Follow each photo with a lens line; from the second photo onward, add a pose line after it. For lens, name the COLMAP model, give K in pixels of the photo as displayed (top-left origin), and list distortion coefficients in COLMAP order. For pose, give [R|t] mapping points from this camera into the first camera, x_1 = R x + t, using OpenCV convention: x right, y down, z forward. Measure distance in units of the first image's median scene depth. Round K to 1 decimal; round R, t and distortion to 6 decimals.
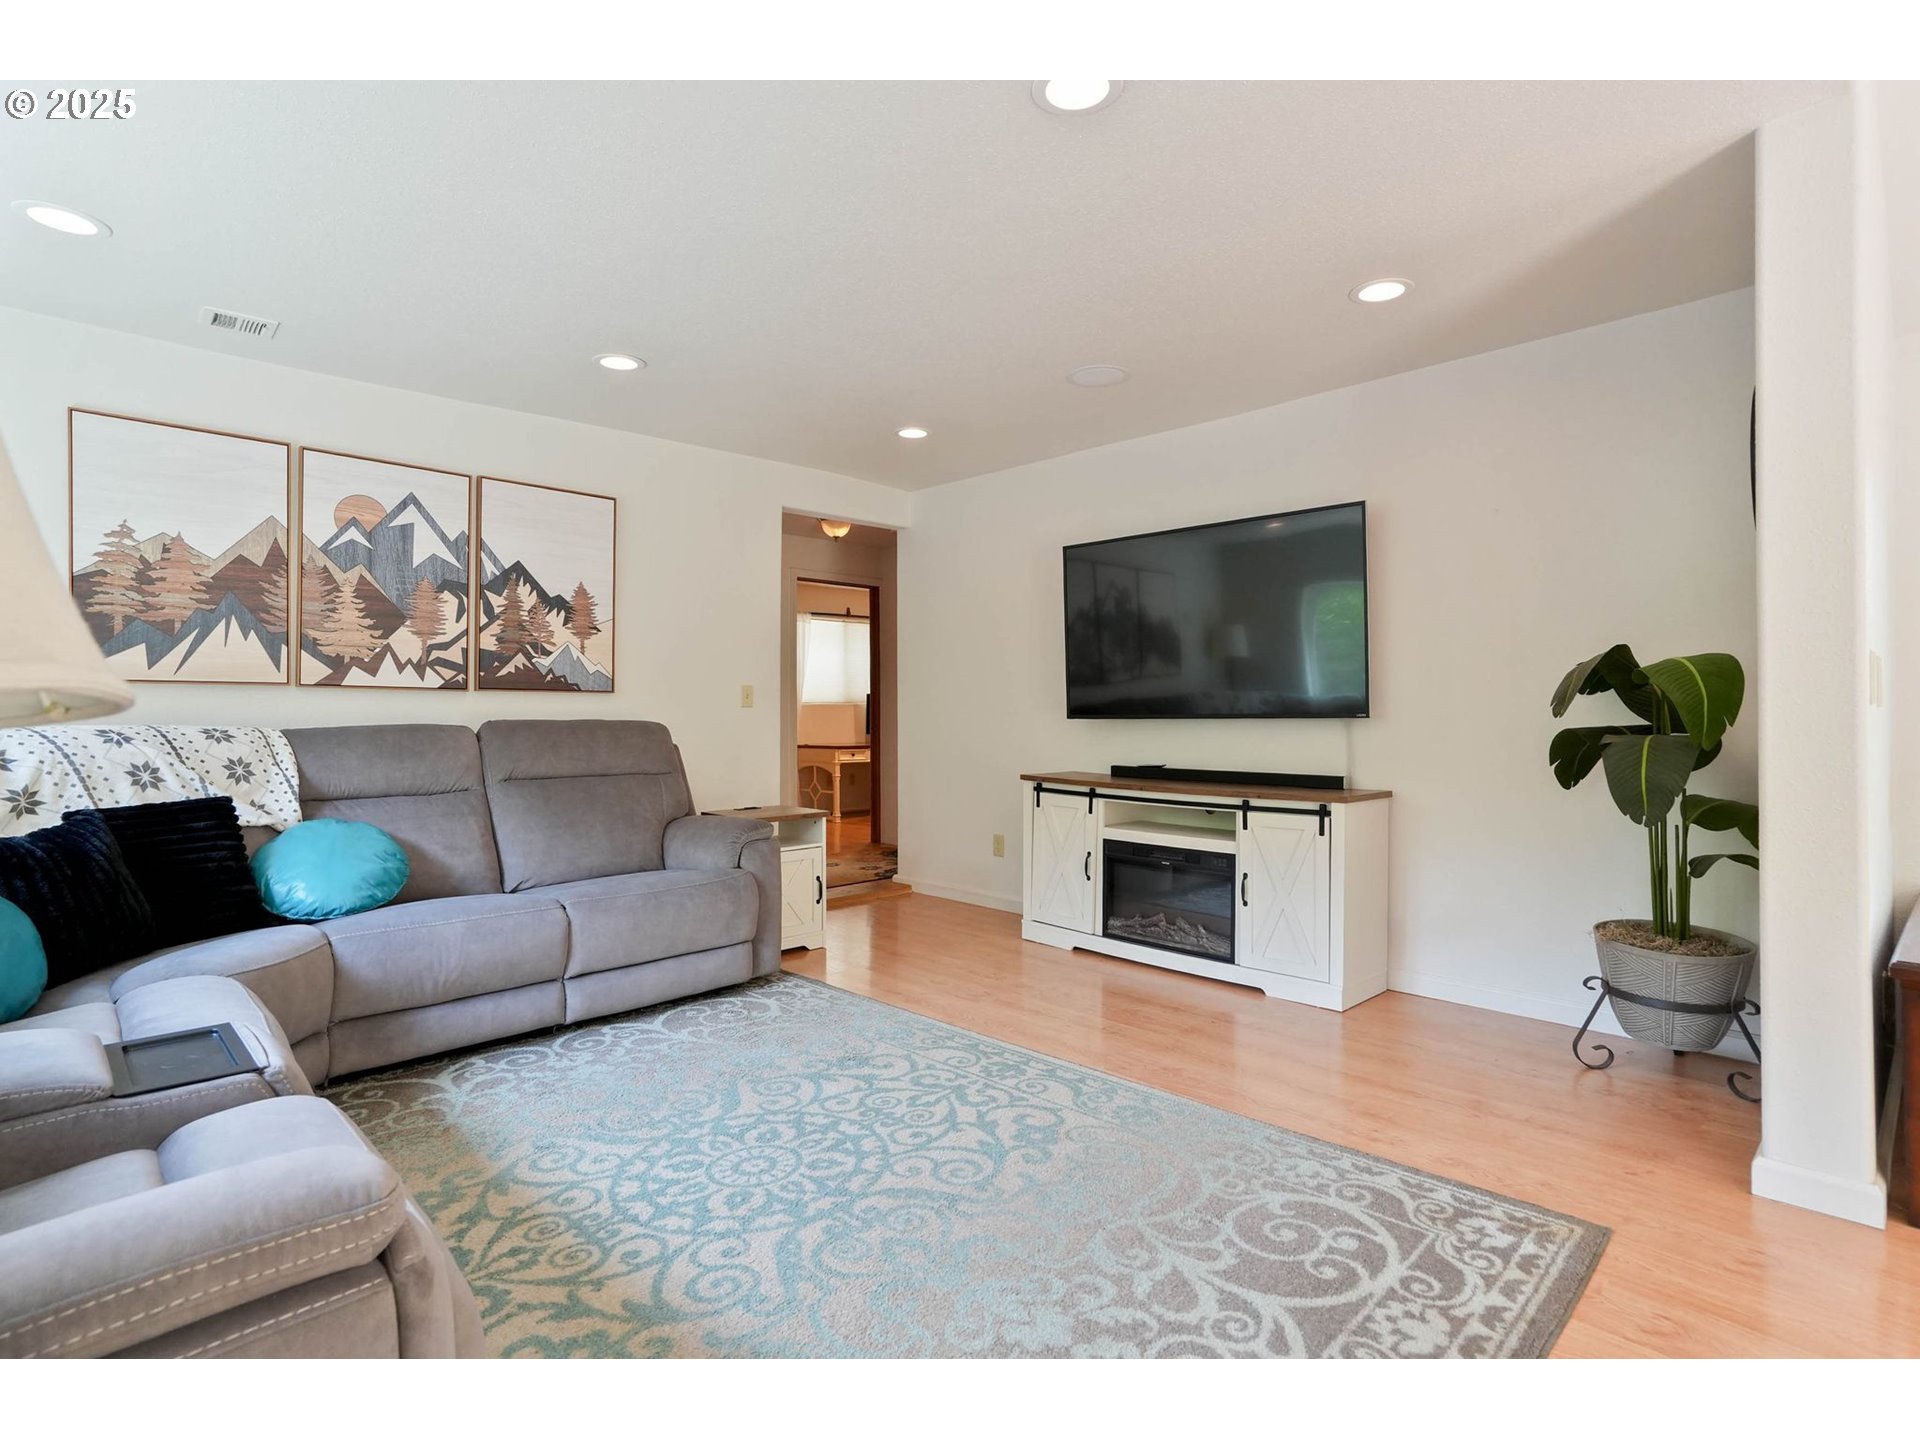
lens RADIAL K [[968.1, 0, 904.7], [0, 968.1, 715.0], [0, 0, 1]] dist [-0.038979, 0.037793]
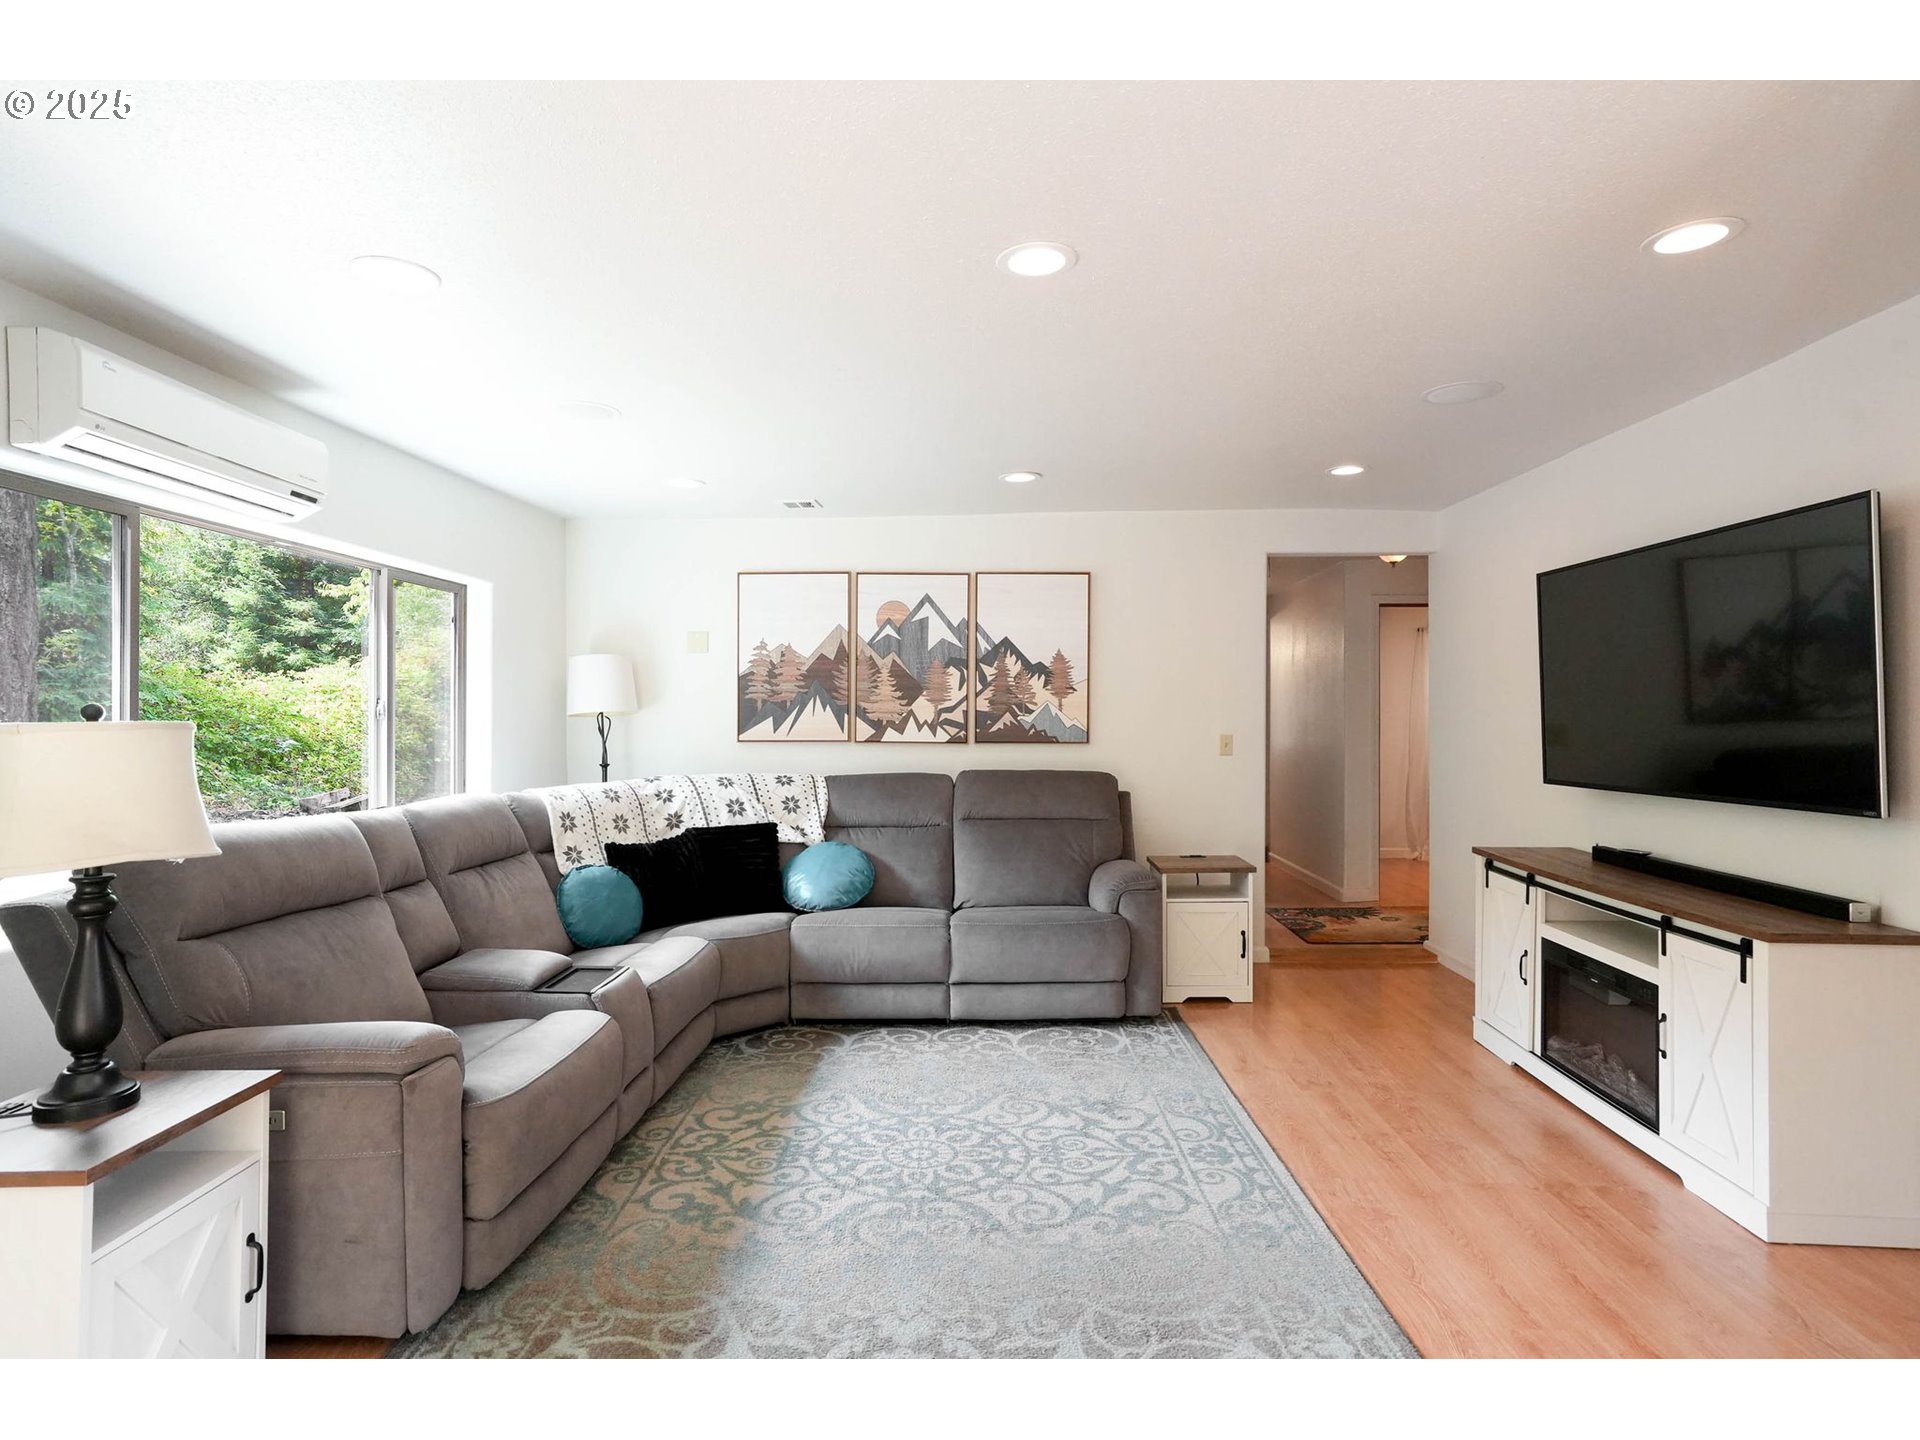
lens RADIAL K [[968.1, 0, 904.7], [0, 968.1, 715.0], [0, 0, 1]] dist [-0.038979, 0.037793]
pose [[0.700803, -0.009045, -0.713298, 0.444208], [0.005473, 0.999958, -0.007302, -0.061171], [0.713334, 0.001213, 0.700823, 0.055503]]
